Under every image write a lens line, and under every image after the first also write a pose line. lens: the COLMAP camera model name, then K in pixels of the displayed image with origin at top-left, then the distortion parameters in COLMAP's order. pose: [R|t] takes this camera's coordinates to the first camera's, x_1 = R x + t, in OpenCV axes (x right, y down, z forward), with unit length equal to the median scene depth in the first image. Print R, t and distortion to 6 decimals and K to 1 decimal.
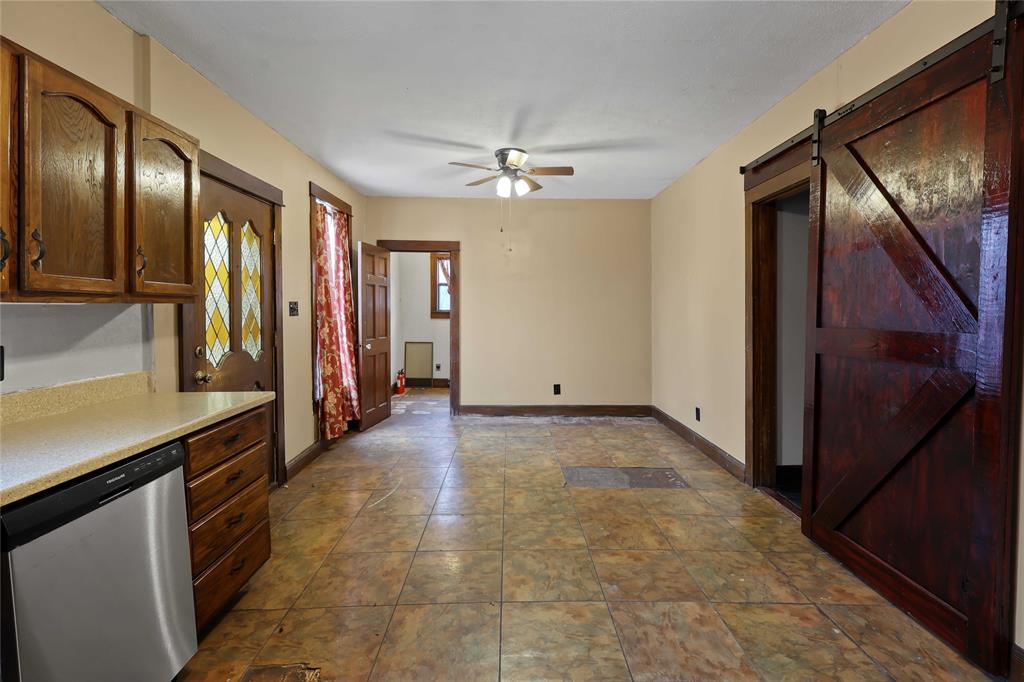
lens RADIAL K [[489.2, 0, 509.9], [0, 489.2, 327.2], [0, 0, 1]] dist [0.002154, 0.000824]
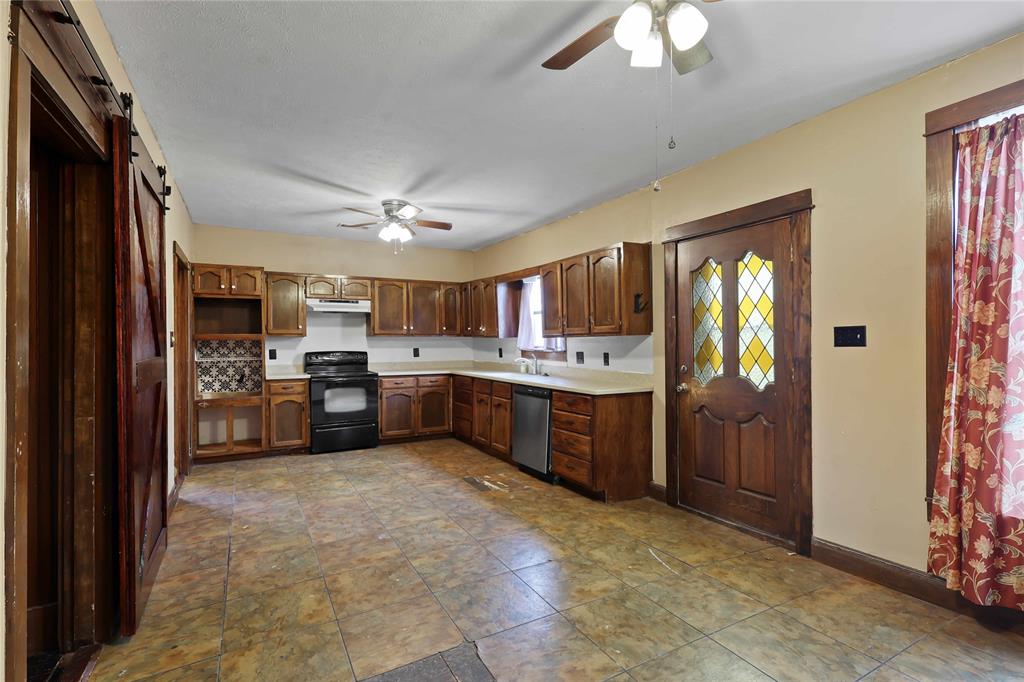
lens RADIAL K [[489.2, 0, 519.7], [0, 489.2, 340.9], [0, 0, 1]] dist [0.002154, 0.000824]
pose [[-0.874346, 0.006456, -0.485260, 0.515694], [-0.010449, 0.999429, 0.032123, -0.079849], [0.485190, 0.033157, -0.873780, 2.276432]]
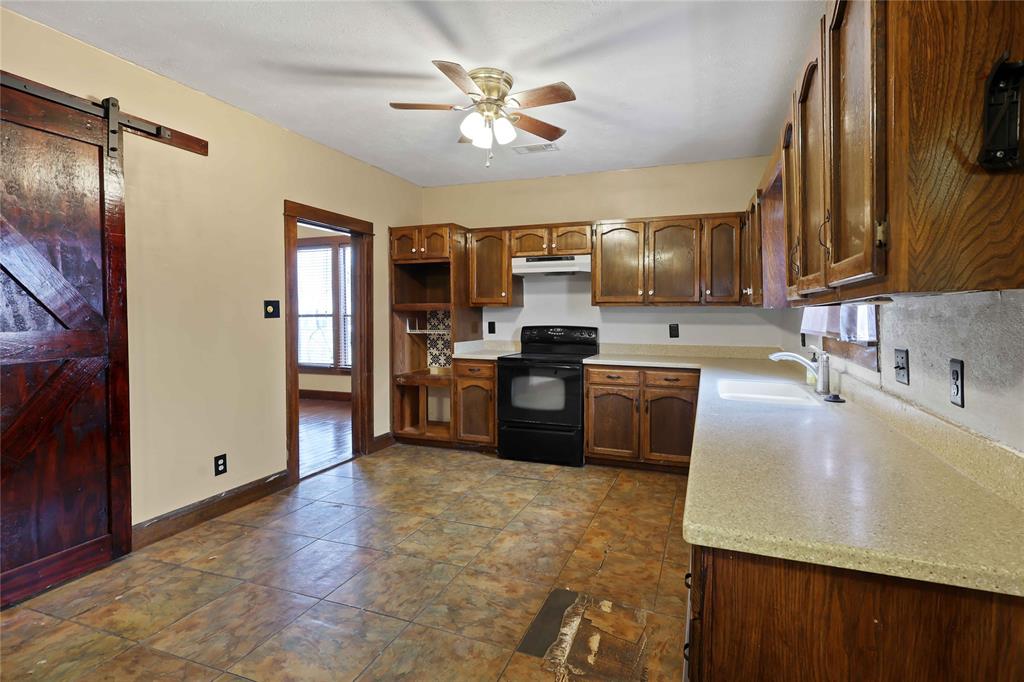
lens RADIAL K [[489.2, 0, 527.4], [0, 489.2, 323.9], [0, 0, 1]] dist [0.002154, 0.000824]
pose [[-0.934853, -0.007453, 0.354957, -0.497240], [0.012203, 0.998514, 0.053105, -0.043988], [-0.354825, 0.053977, -0.933373, 1.391203]]
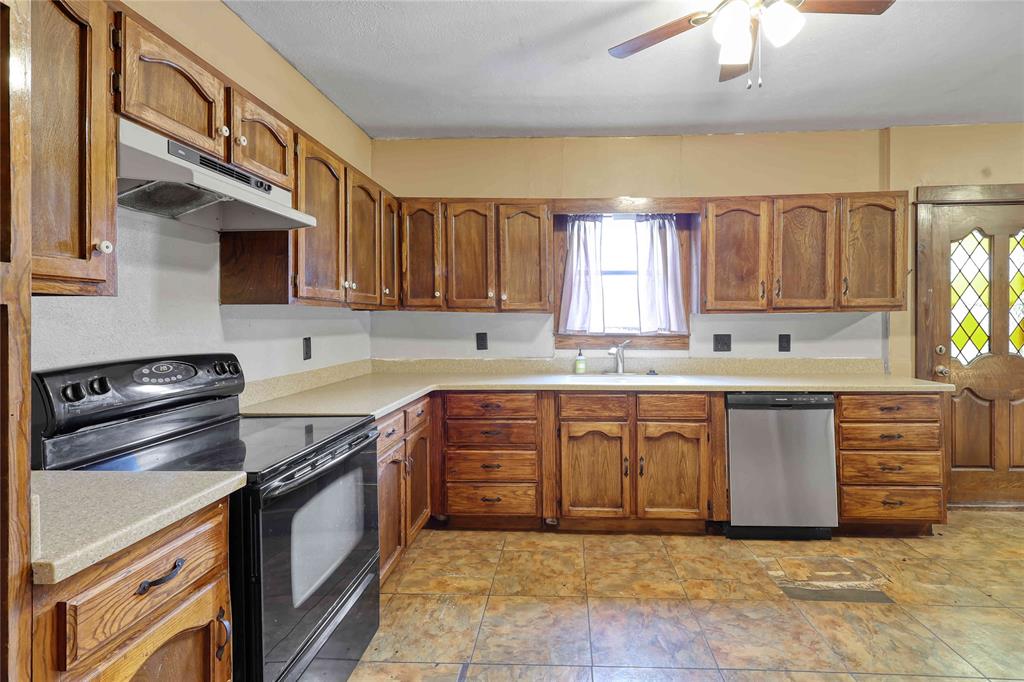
lens RADIAL K [[489.2, 0, 538.9], [0, 489.2, 314.7], [0, 0, 1]] dist [0.002154, 0.000824]
pose [[-0.056276, -0.008120, -0.998382, 0.753425], [-0.029620, 0.999540, -0.006460, -0.000088], [0.997976, 0.029208, -0.056491, 0.064658]]
